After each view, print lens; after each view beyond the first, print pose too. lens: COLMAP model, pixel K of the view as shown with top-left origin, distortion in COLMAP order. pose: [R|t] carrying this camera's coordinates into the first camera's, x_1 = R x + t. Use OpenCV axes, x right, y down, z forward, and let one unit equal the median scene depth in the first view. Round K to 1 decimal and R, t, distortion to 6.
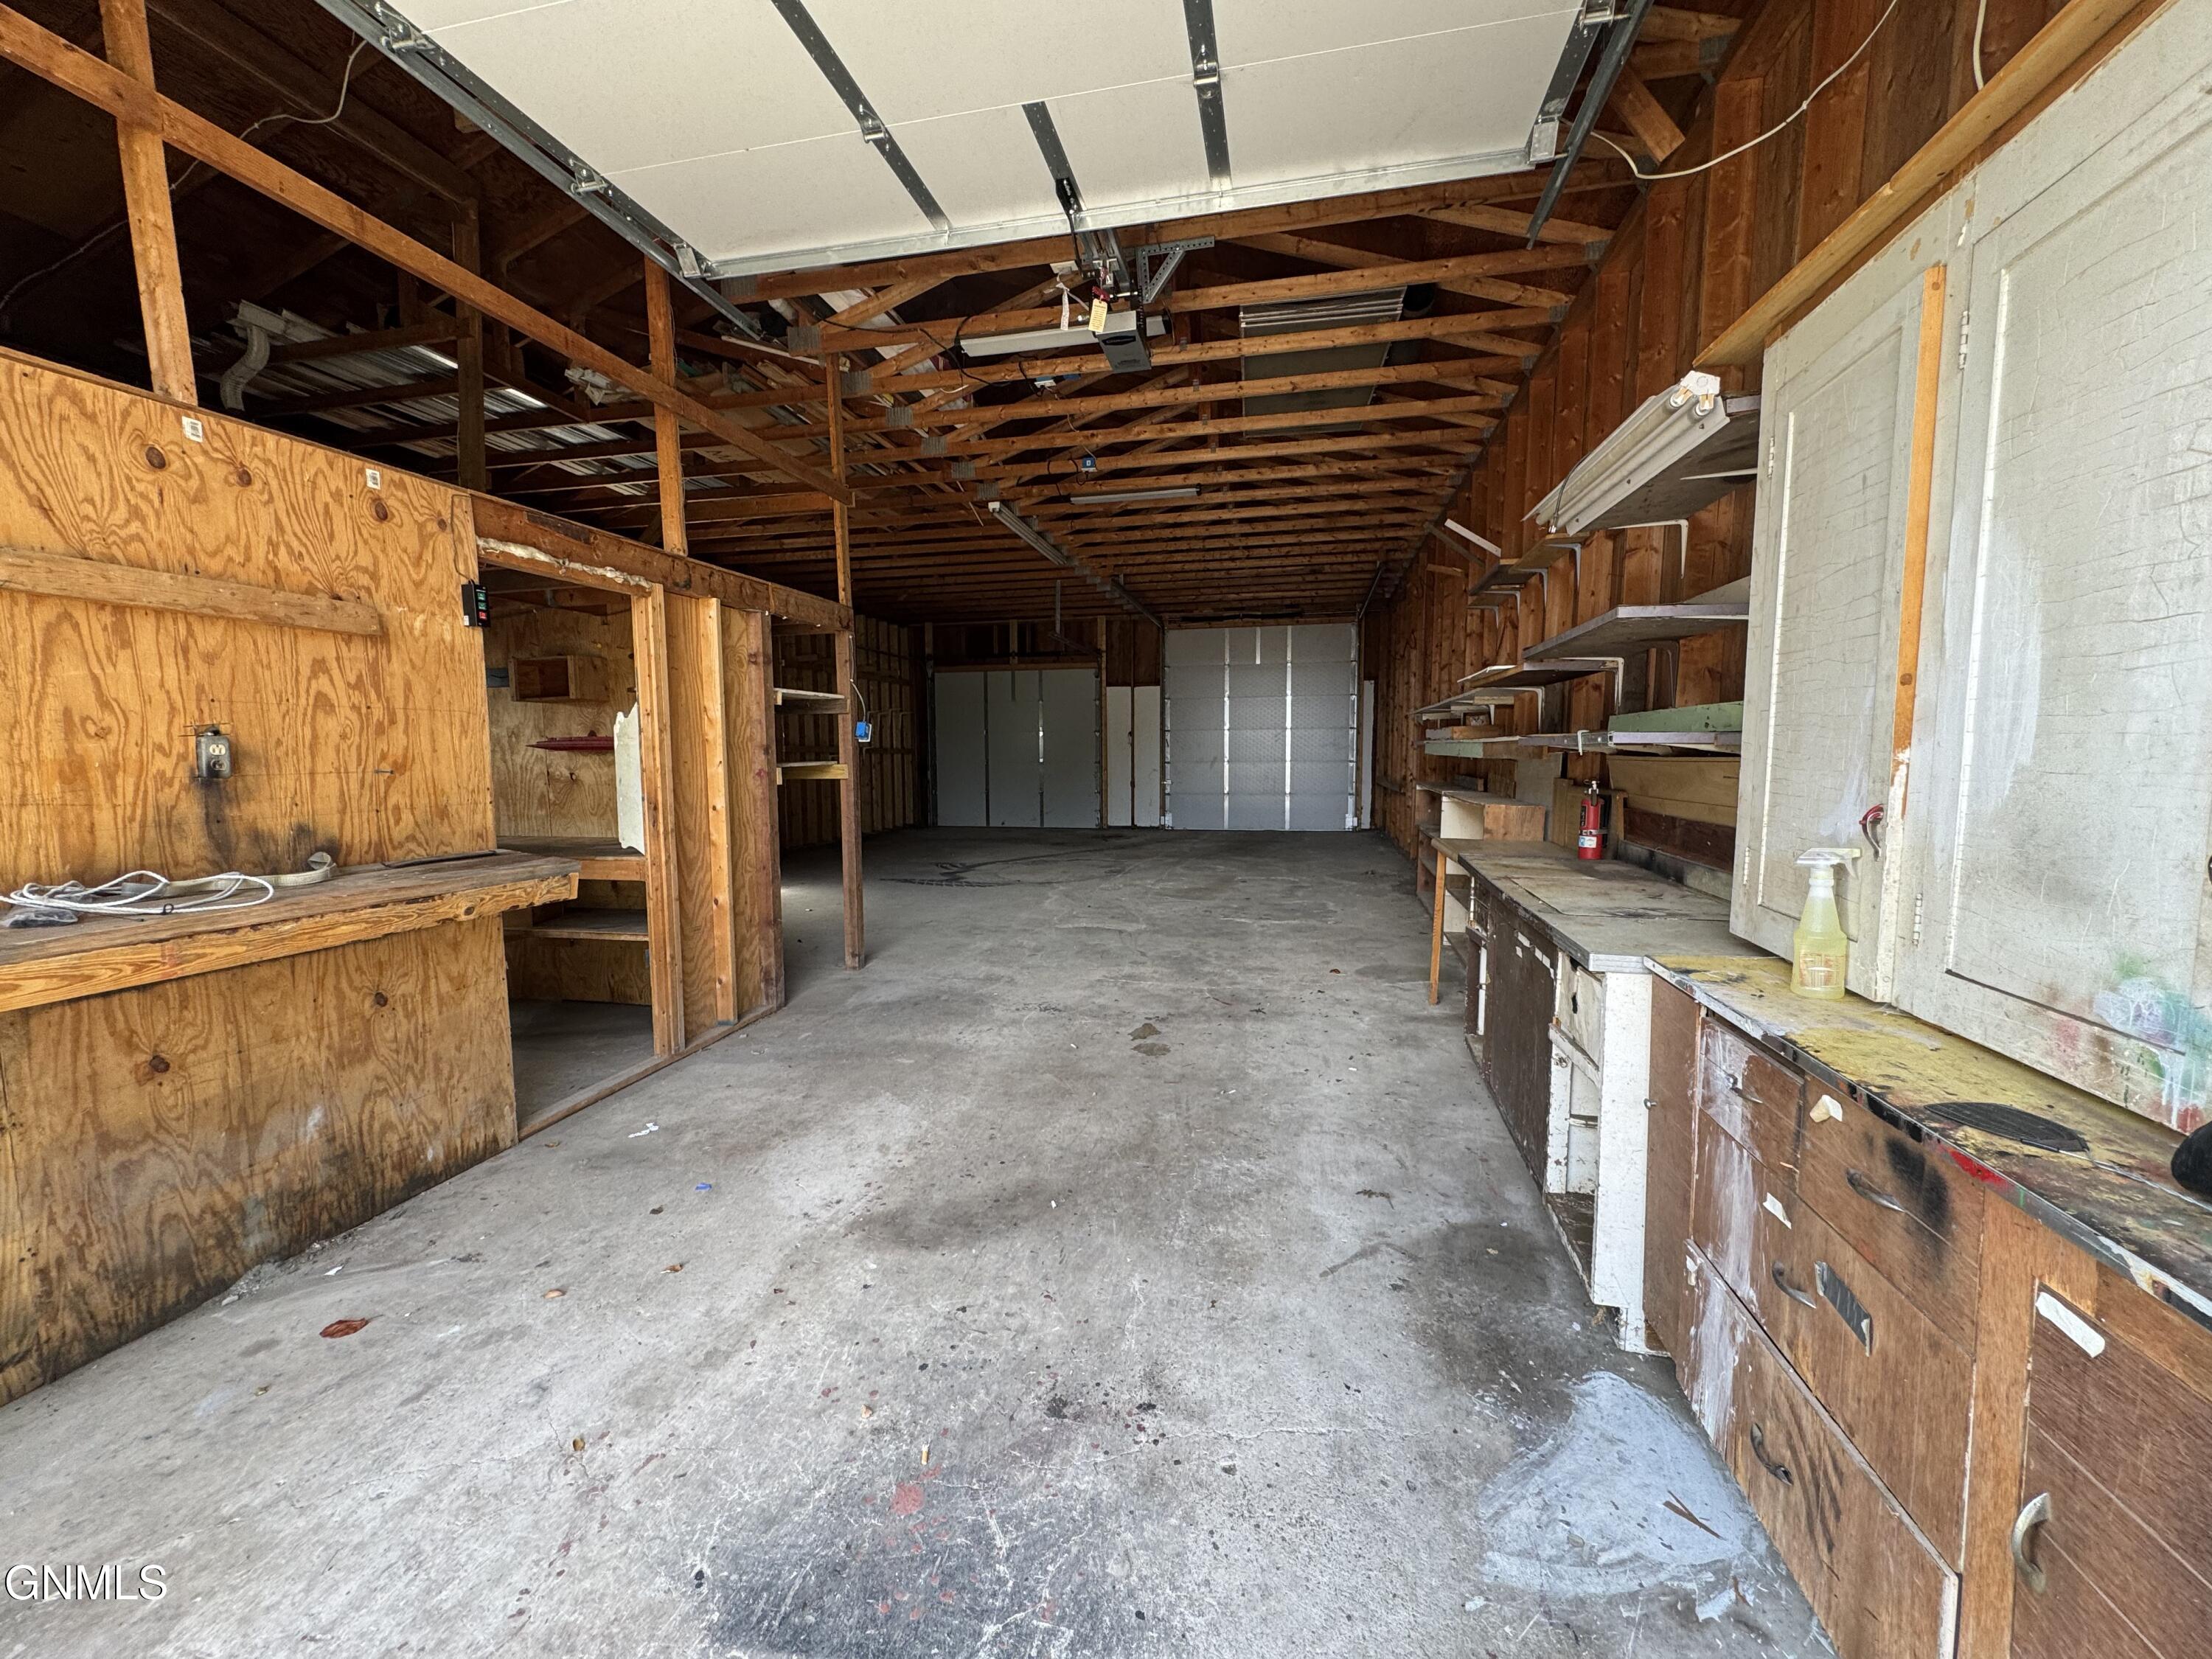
lens RADIAL K [[881.9, 0, 1103.9], [0, 881.9, 829.5], [0, 0, 1]] dist [-0.001239, 0.000510]
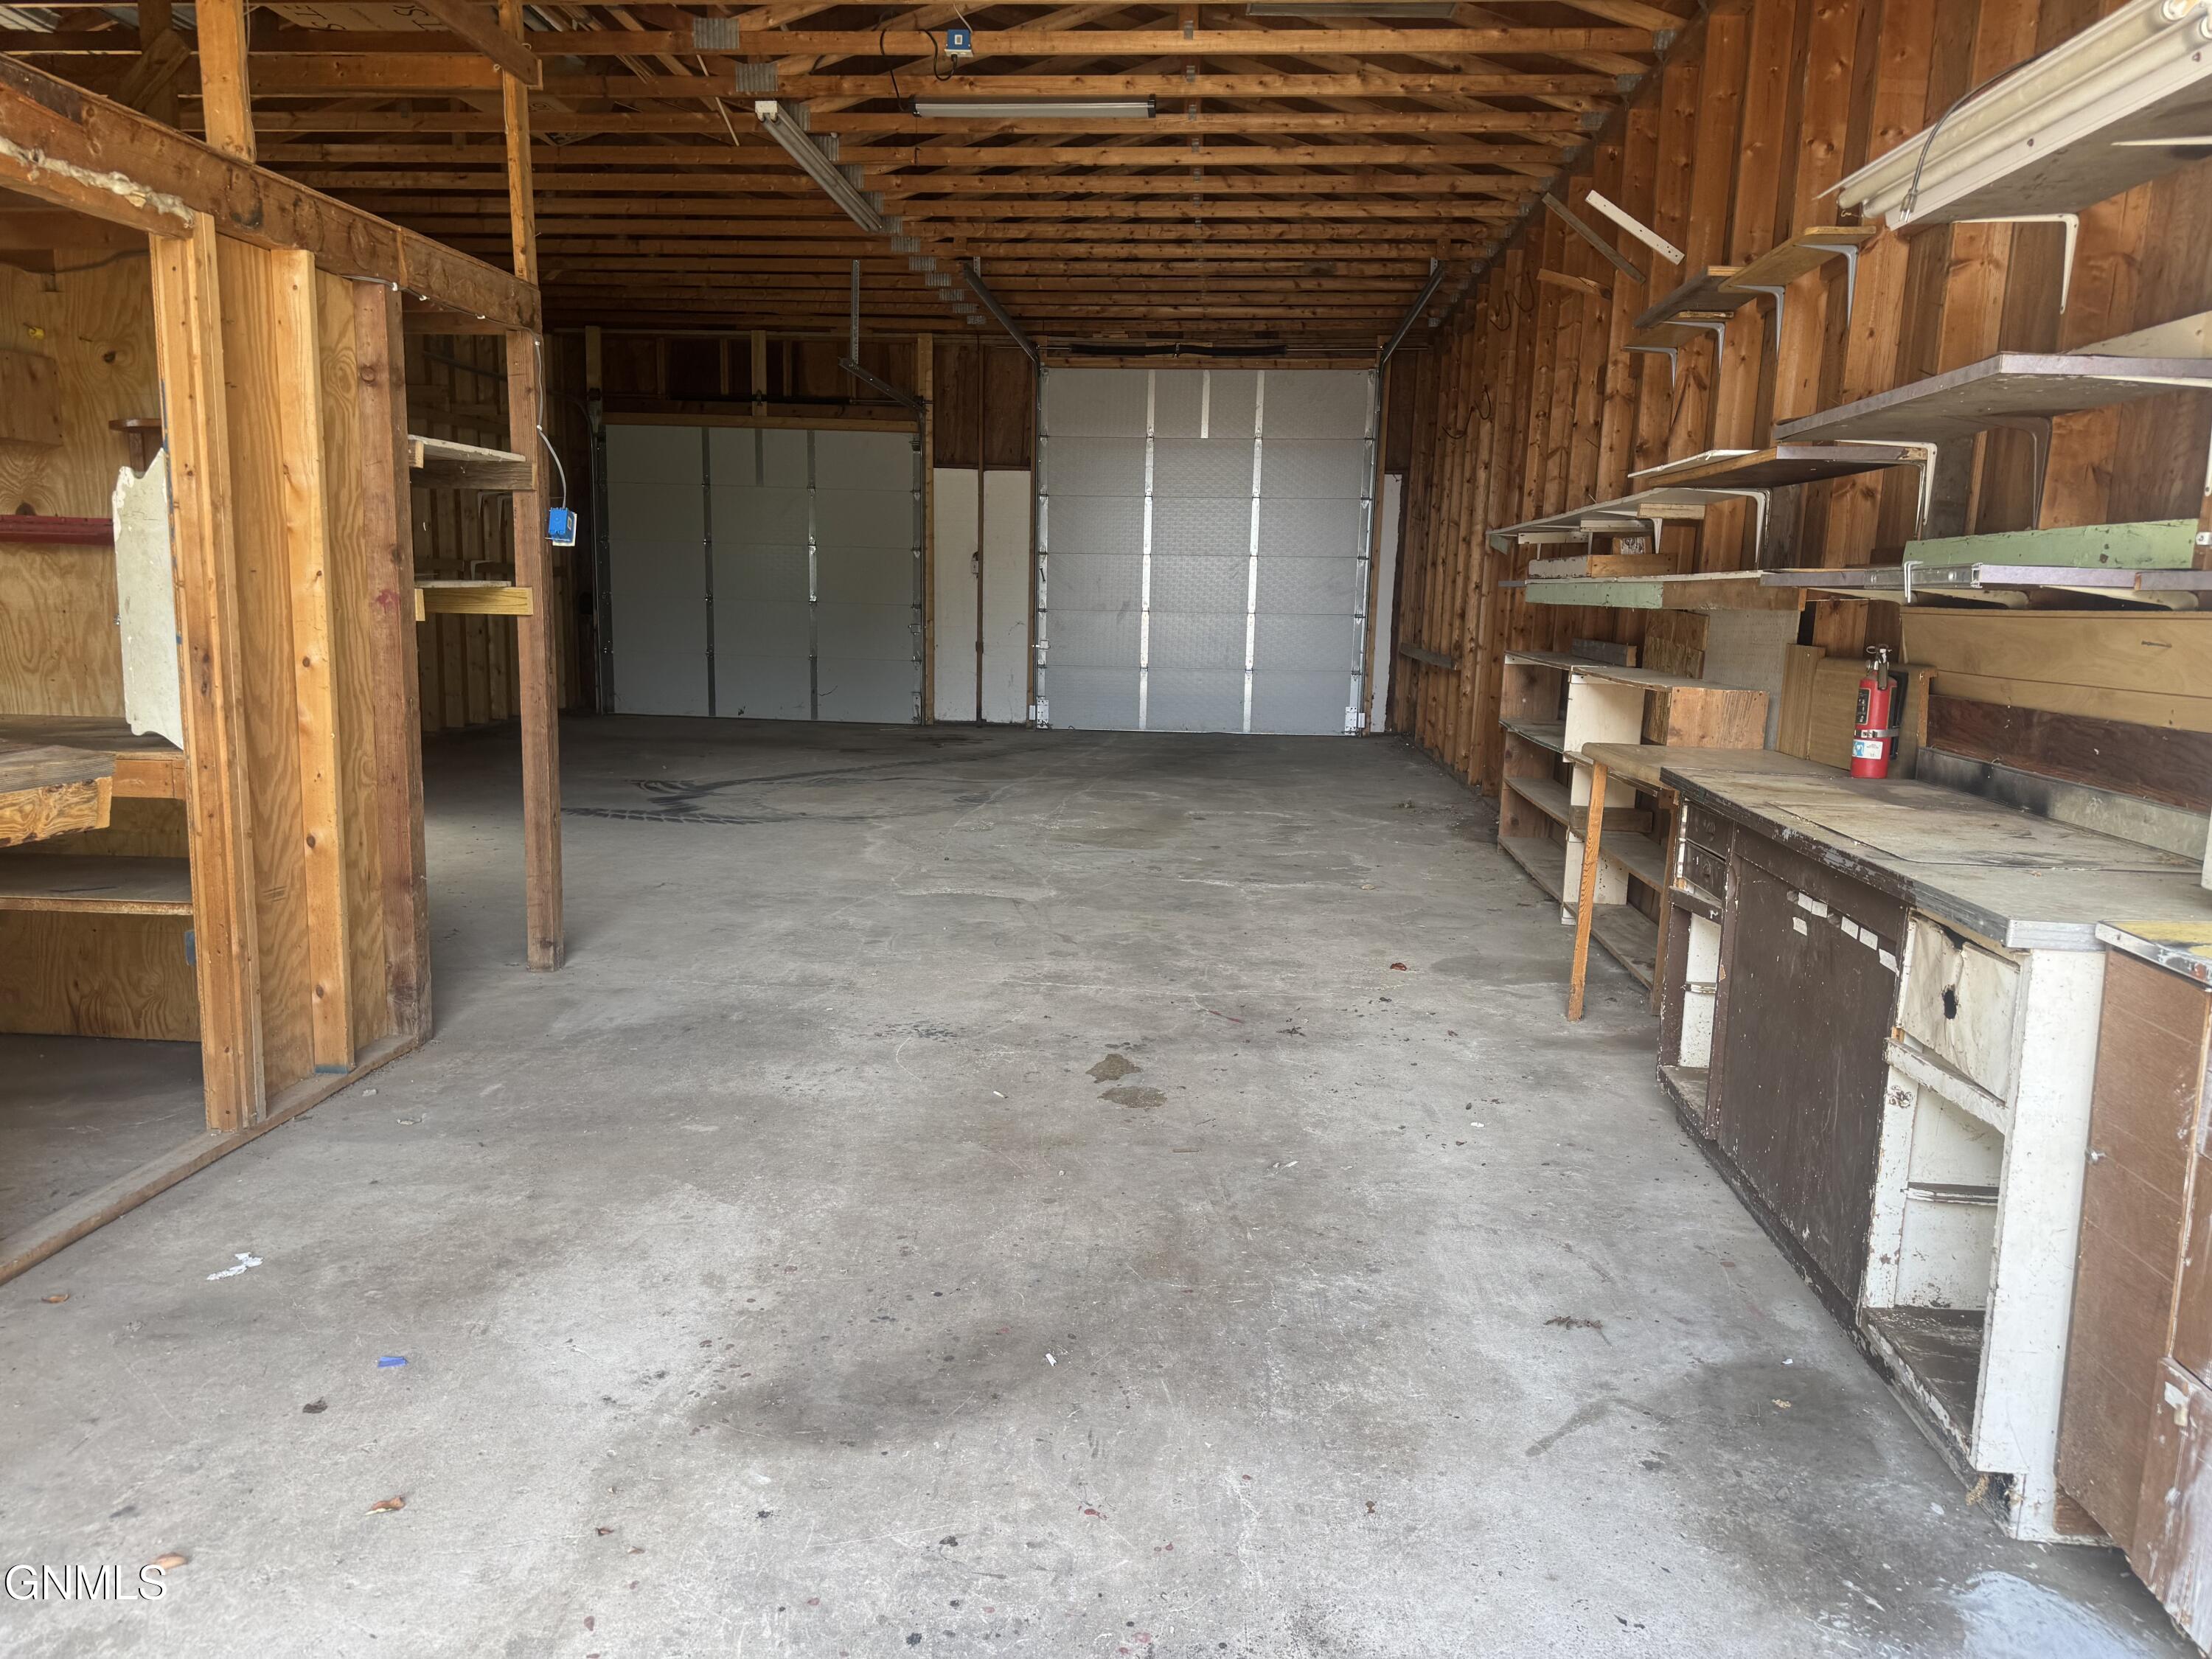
lens RADIAL K [[1561.2, 0, 1095.7], [0, 1561.2, 837.8], [0, 0, 1]] dist [0.051208, -0.063322]
pose [[0.988904, 0.006251, 0.148427, -0.125159], [-0.016347, 0.997626, 0.066898, 0.010046], [-0.147657, -0.068582, 0.986658, 0.004105]]
